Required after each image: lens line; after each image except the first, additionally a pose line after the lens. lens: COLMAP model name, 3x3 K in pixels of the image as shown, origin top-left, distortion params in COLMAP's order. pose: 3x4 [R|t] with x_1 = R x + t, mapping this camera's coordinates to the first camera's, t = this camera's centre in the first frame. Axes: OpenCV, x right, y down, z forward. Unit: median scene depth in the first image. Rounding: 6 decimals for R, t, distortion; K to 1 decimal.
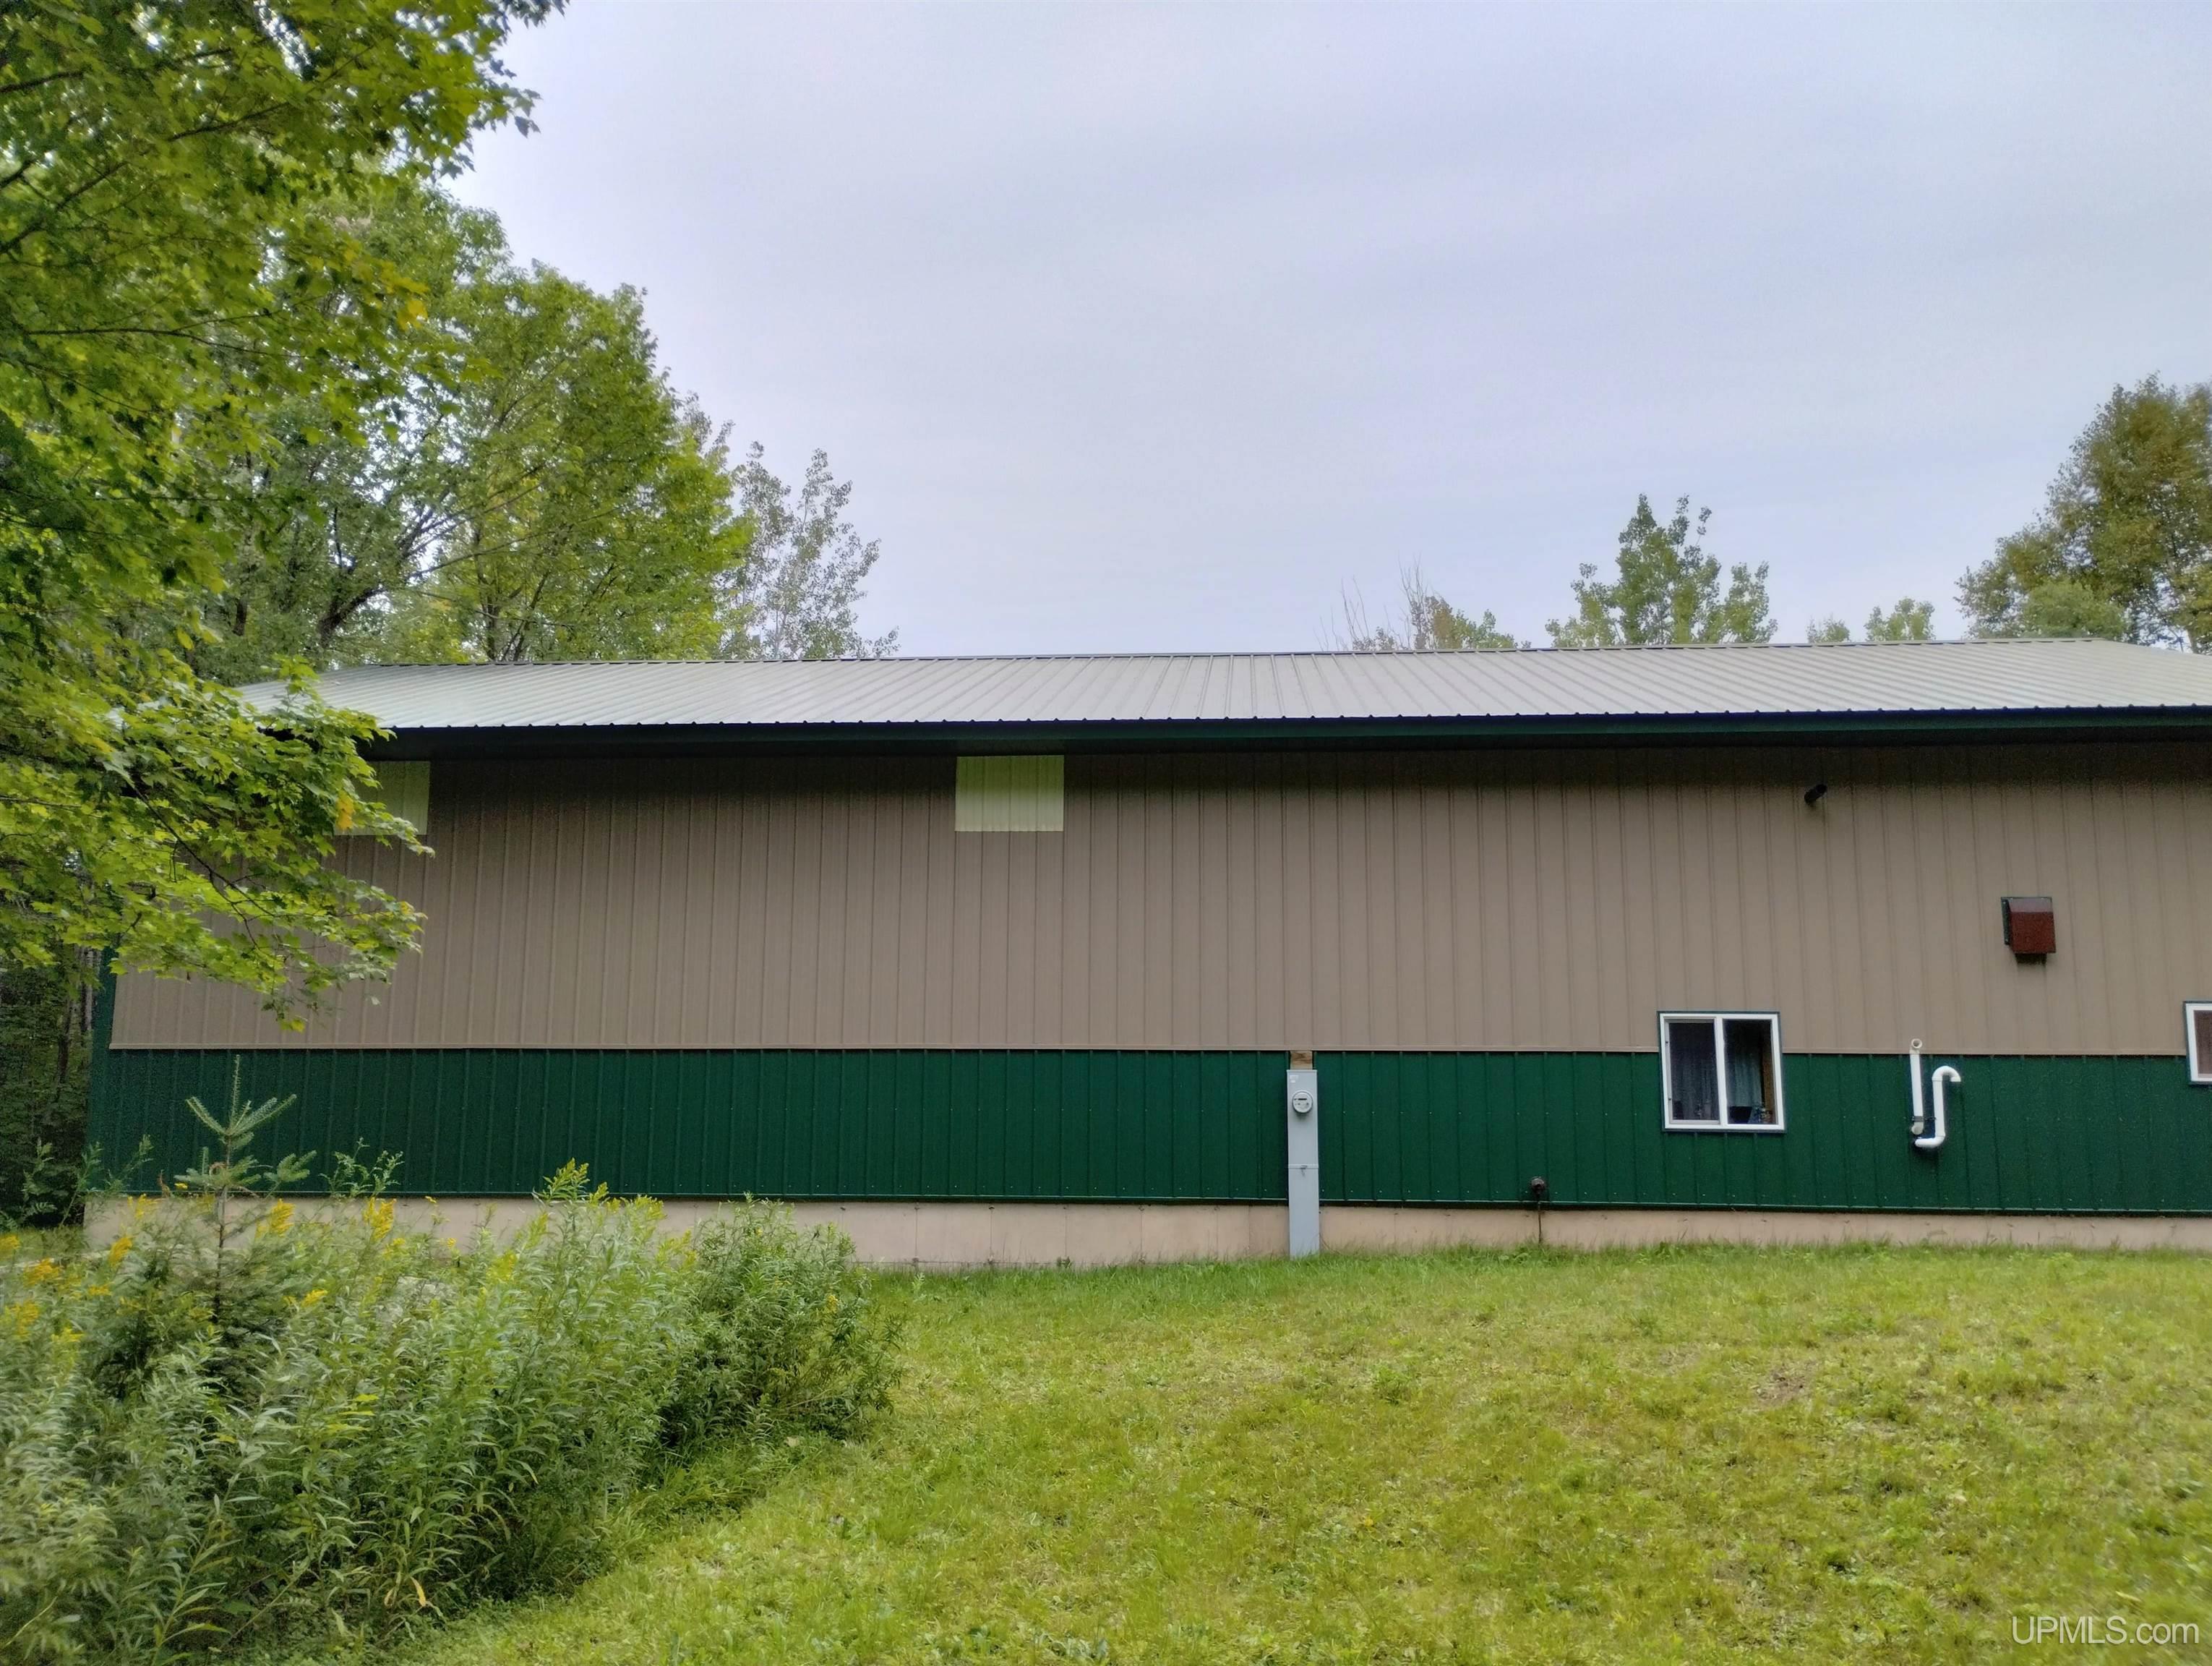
lens RADIAL K [[1816.3, 0, 1101.2], [0, 1816.3, 841.0], [0, 0, 1]] dist [0.063175, -0.076748]
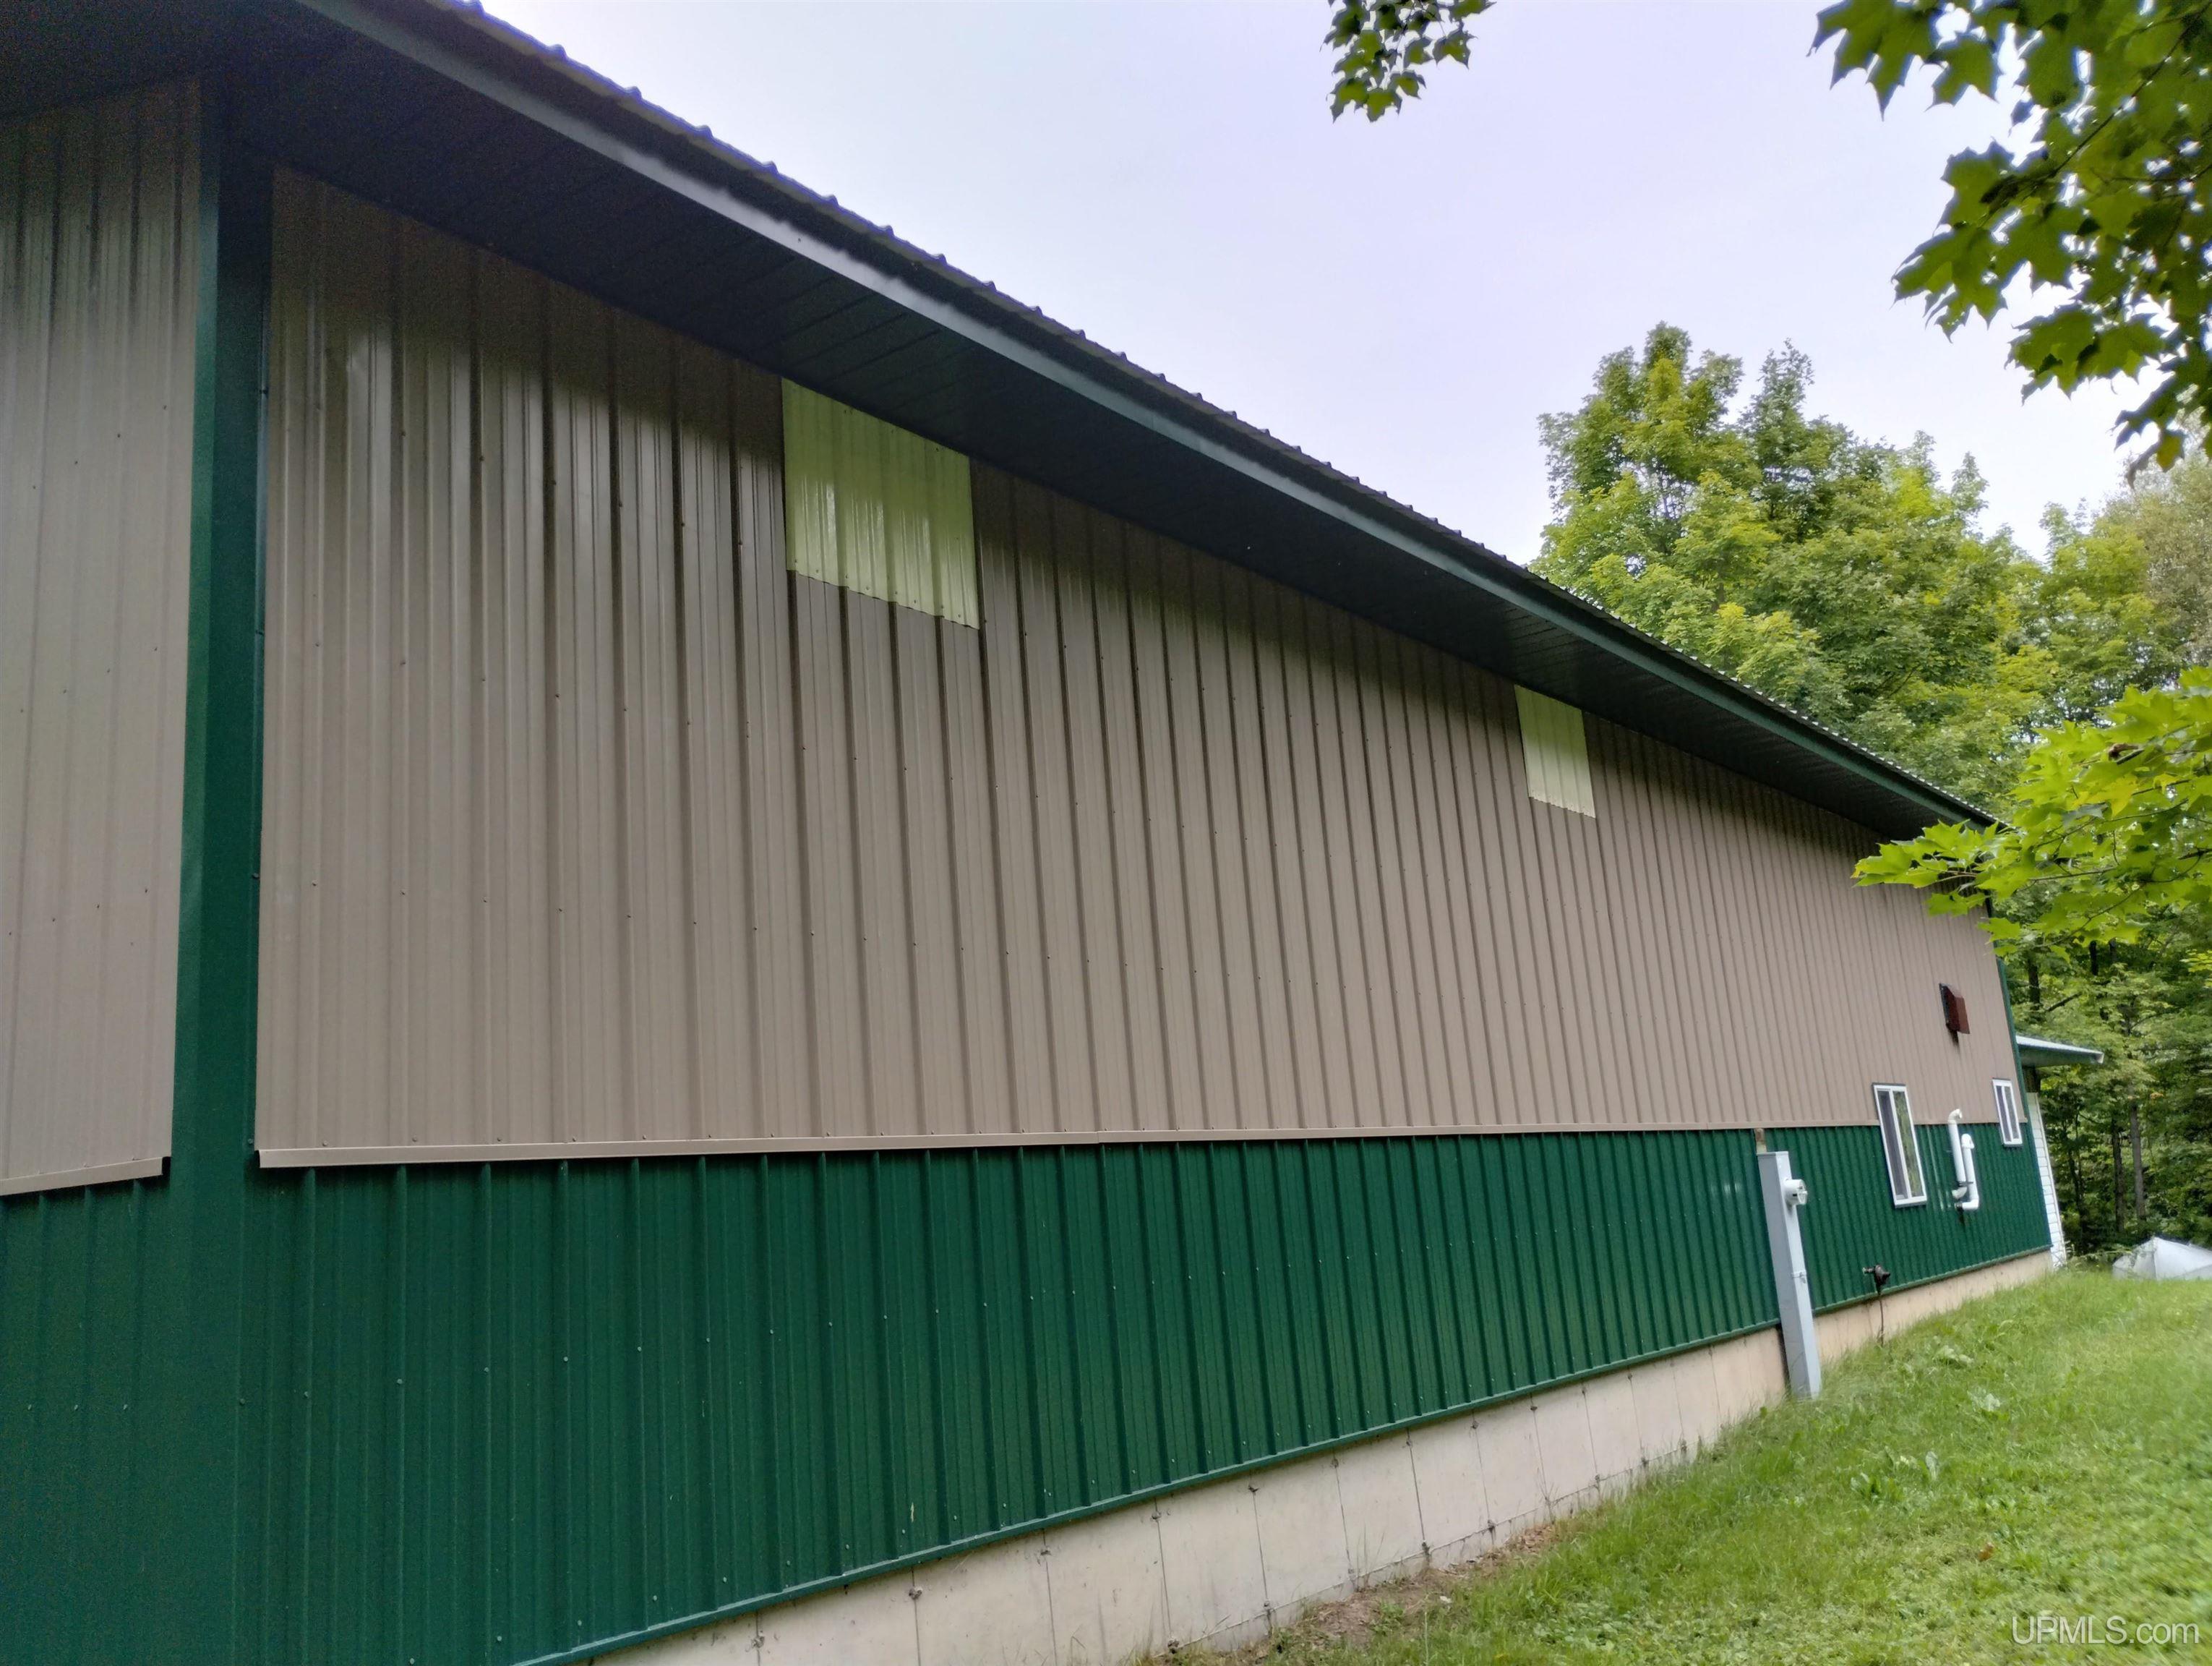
lens RADIAL K [[1816.3, 0, 1101.2], [0, 1816.3, 841.0], [0, 0, 1]] dist [0.063175, -0.076748]
pose [[0.555899, 0.120373, 0.822488, -0.750729], [-0.057054, 0.992651, -0.106716, 0.095493], [-0.829290, 0.012397, 0.558682, 0.814556]]
